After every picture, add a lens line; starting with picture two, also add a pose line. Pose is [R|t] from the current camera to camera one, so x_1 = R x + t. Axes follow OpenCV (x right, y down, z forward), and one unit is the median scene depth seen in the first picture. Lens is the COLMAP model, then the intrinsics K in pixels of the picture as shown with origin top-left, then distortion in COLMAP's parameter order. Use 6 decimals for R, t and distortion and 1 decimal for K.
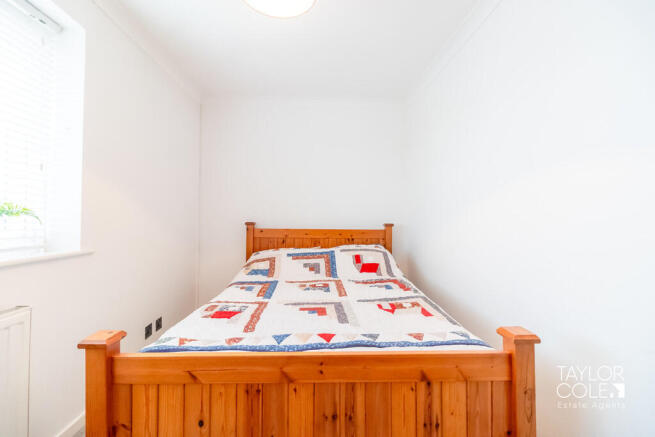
lens RADIAL K [[286.9, 0, 328.7], [0, 286.9, 216.5], [0, 0, 1]] dist [-0.001293, -0.001260]
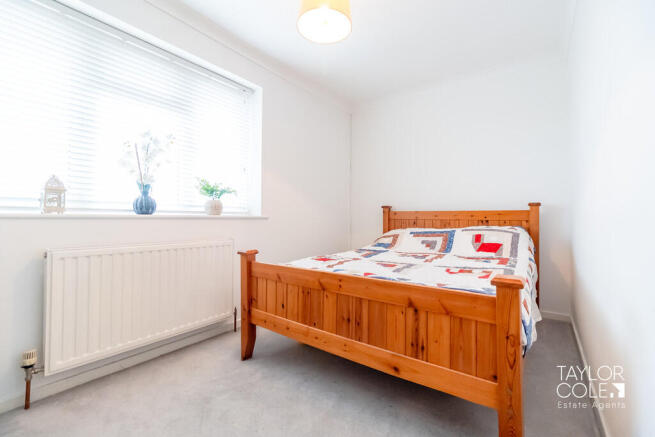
lens RADIAL K [[286.9, 0, 325.6], [0, 286.9, 218.4], [0, 0, 1]] dist [-0.001293, -0.001260]
pose [[0.771952, -0.001350, -0.635679, 0.811627], [0.003740, 0.999990, 0.002418, 0.198882], [0.635669, -0.004244, 0.771950, -0.144737]]
